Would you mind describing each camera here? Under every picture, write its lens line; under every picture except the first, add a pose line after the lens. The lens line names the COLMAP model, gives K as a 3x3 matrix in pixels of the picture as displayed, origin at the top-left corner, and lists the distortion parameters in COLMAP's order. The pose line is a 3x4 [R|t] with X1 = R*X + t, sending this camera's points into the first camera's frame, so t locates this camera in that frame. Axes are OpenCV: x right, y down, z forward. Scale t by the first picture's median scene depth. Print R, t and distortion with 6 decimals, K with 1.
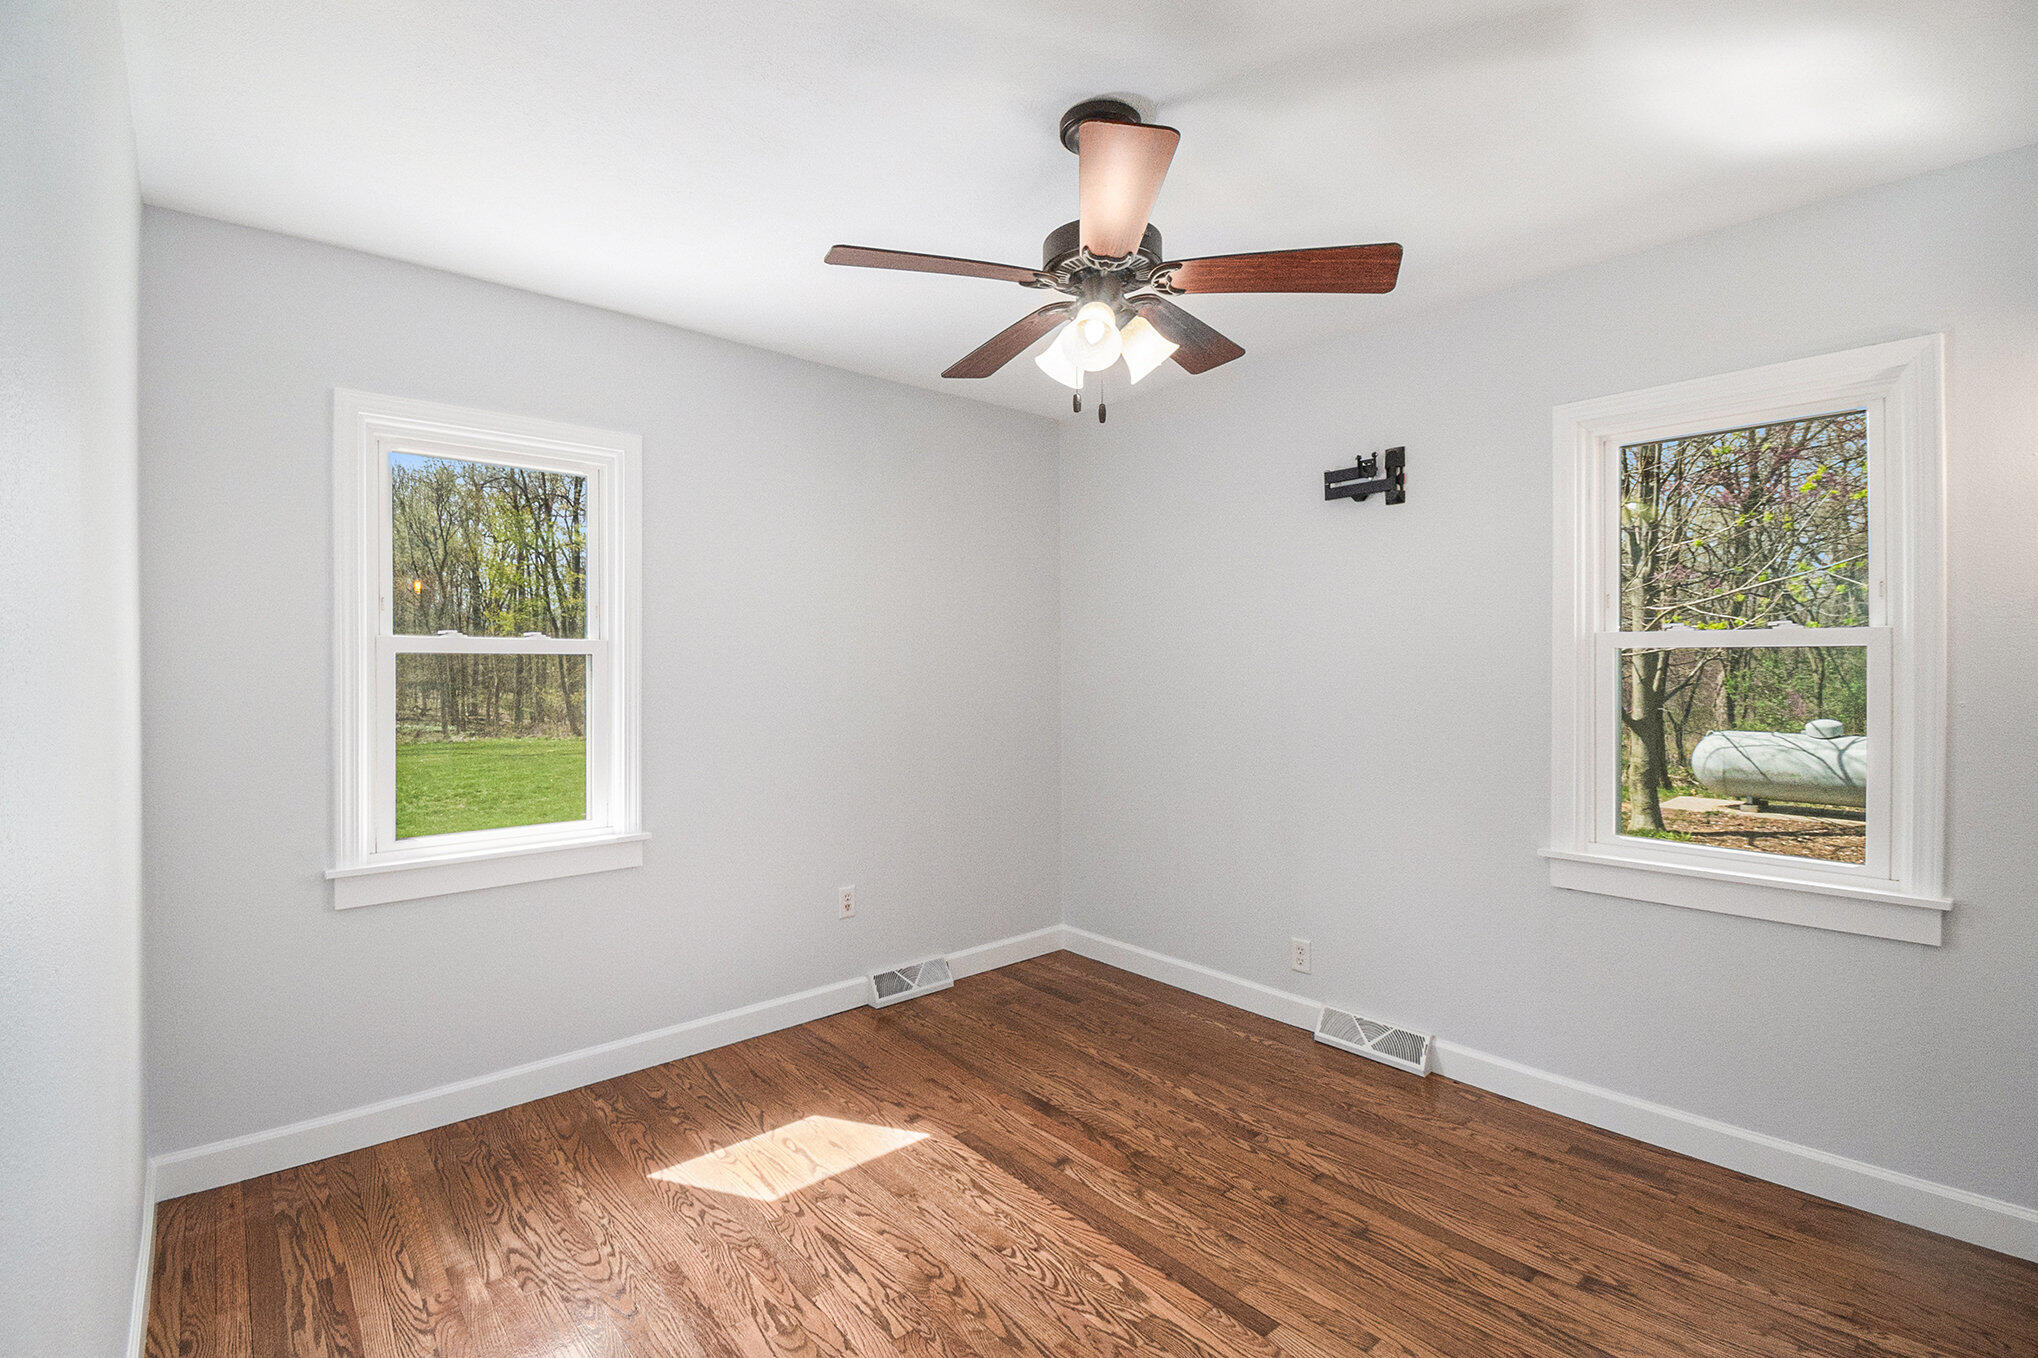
lens RADIAL K [[871.2, 0, 997.1], [0, 871.2, 667.0], [0, 0, 1]] dist [0.001297, -0.000801]
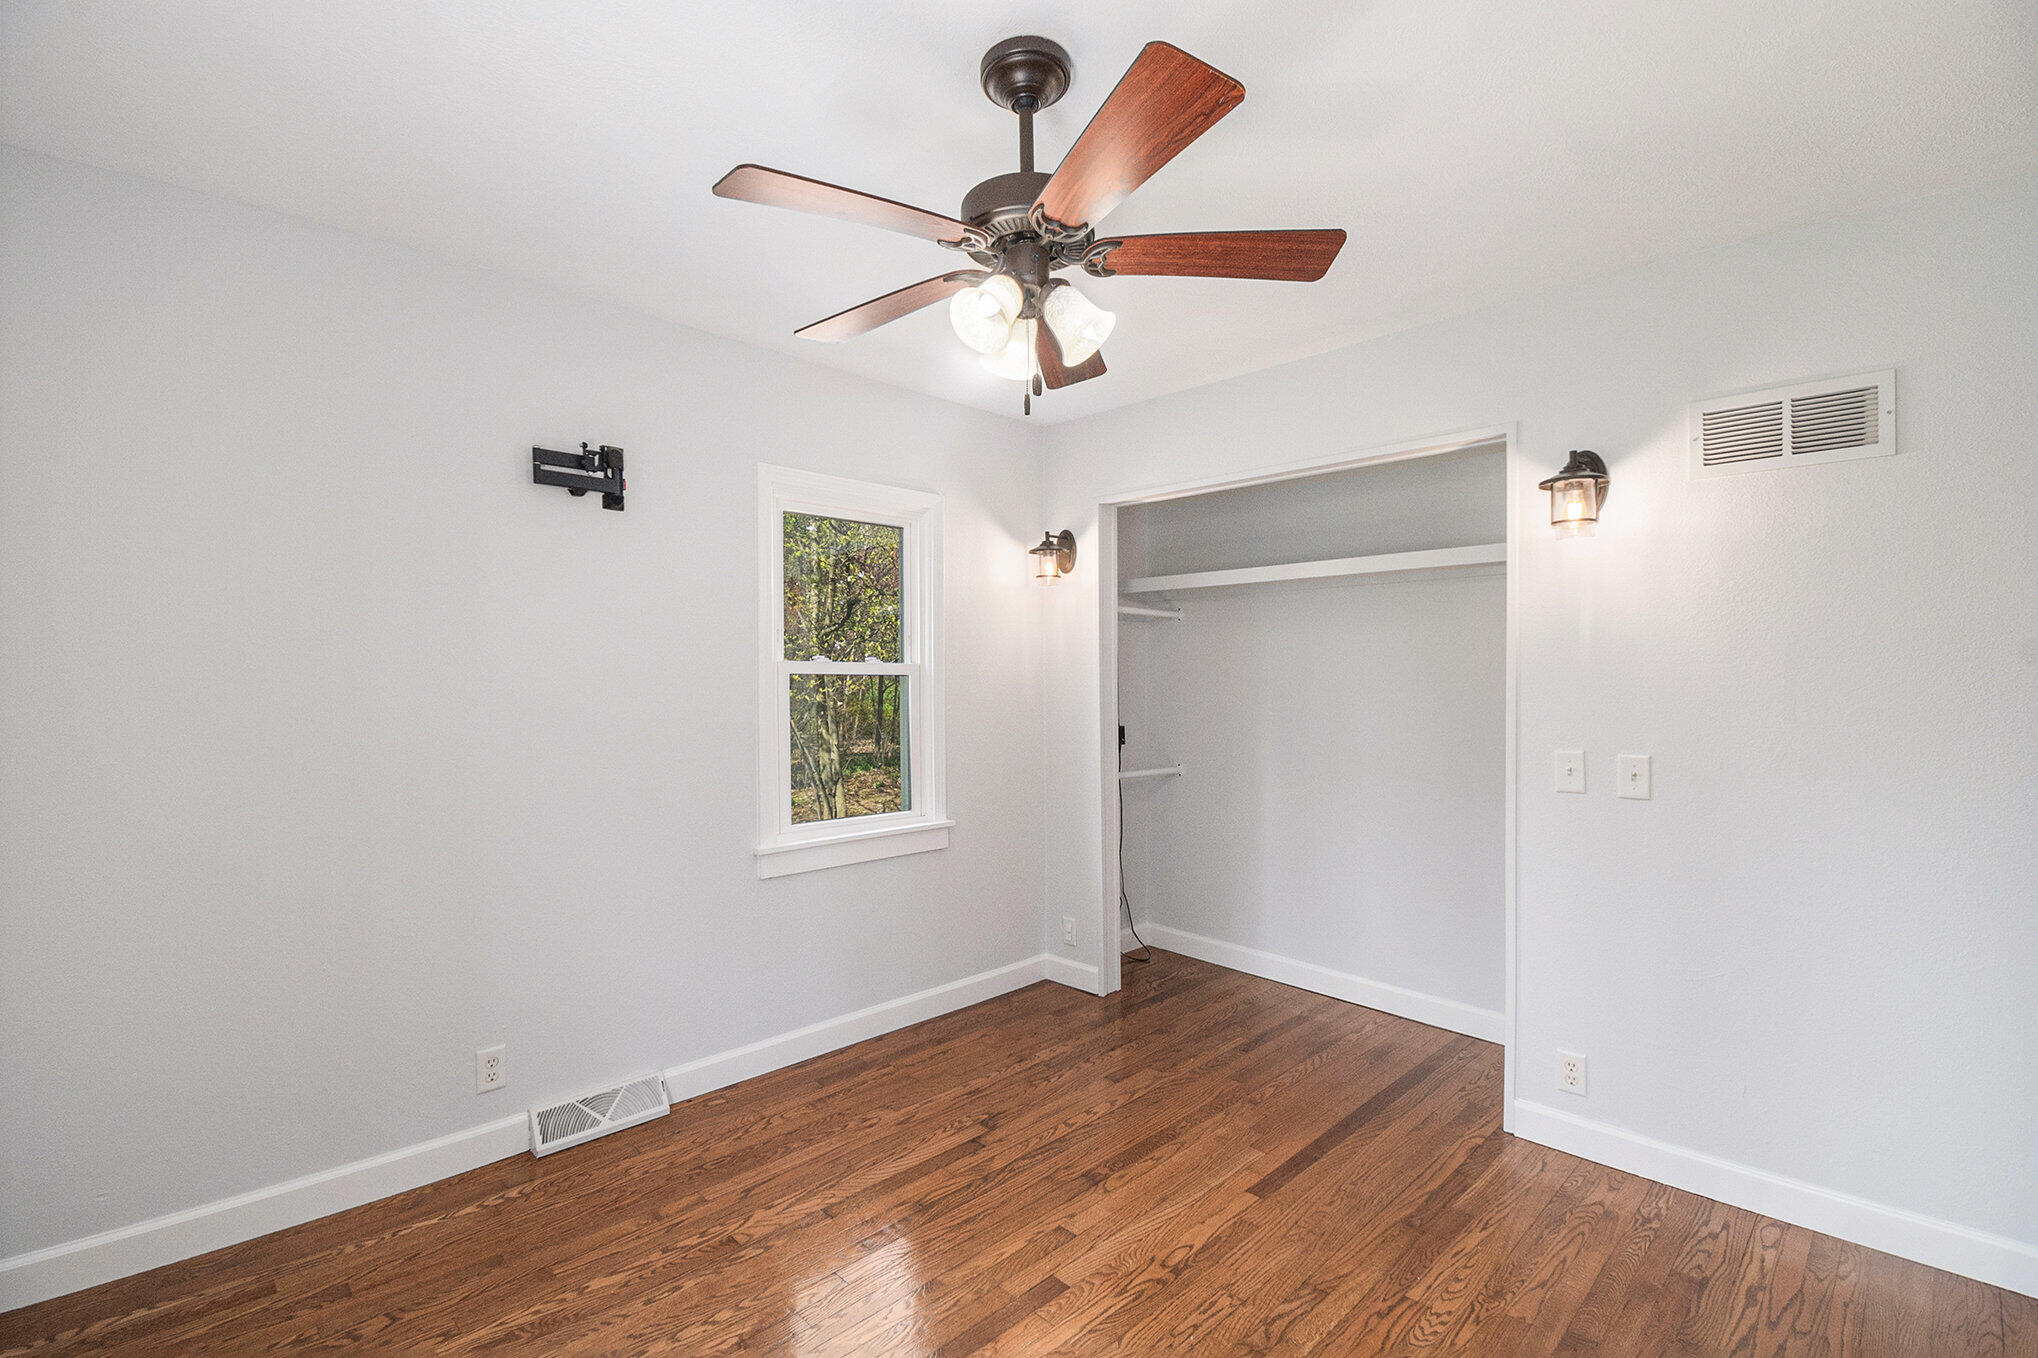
lens RADIAL K [[871.2, 0, 1003.7], [0, 871.2, 689.8], [0, 0, 1]] dist [0.001297, -0.000801]
pose [[-0.004040, -0.010917, 0.999932, -0.565004], [-0.001281, 0.999940, 0.010912, -0.013292], [-0.999991, -0.001237, -0.004053, 0.754092]]
